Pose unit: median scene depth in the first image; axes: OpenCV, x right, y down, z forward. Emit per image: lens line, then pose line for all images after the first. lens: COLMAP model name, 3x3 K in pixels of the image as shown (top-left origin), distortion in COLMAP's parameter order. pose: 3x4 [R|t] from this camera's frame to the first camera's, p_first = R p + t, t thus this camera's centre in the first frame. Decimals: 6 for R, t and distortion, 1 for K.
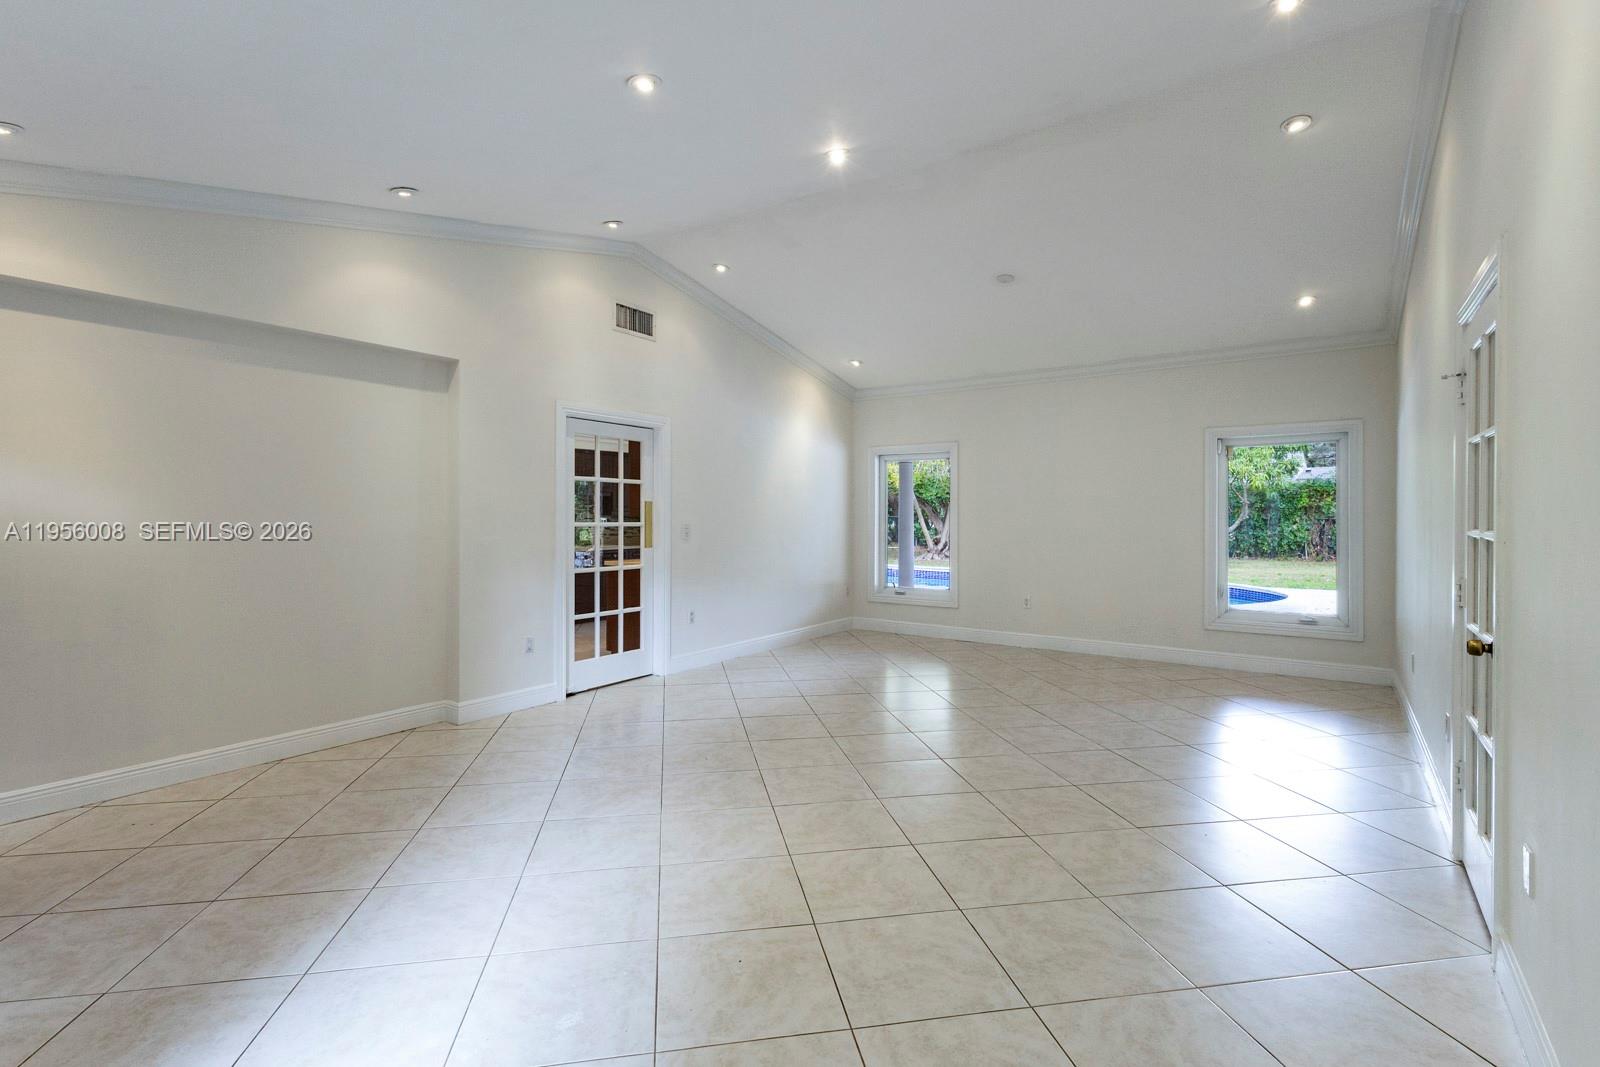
lens RADIAL K [[749.0, 0, 799.2], [0, 749.0, 520.8], [0, 0, 1]] dist [0.012236, -0.000940]
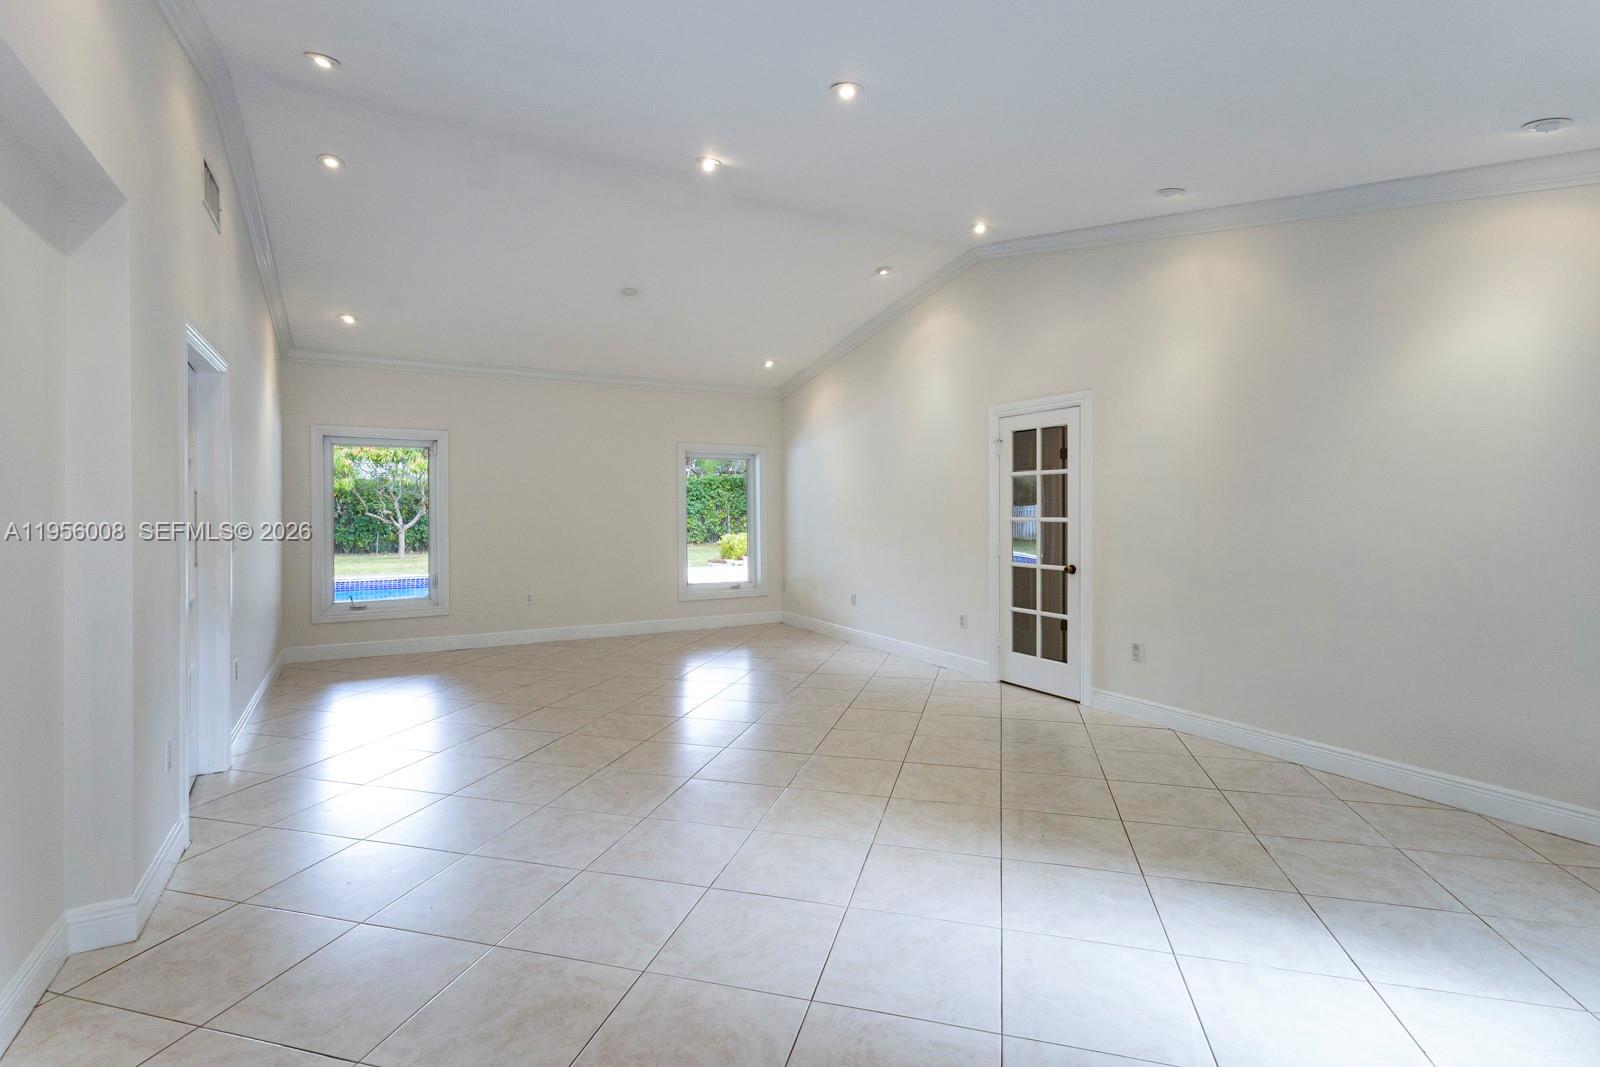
lens RADIAL K [[749.0, 0, 800.0], [0, 749.0, 527.6], [0, 0, 1]] dist [0.012236, -0.000940]
pose [[0.418741, -0.021665, 0.907847, -0.864327], [0.009286, 0.999765, 0.019576, -0.004733], [-0.908058, 0.000233, 0.418844, 0.477762]]
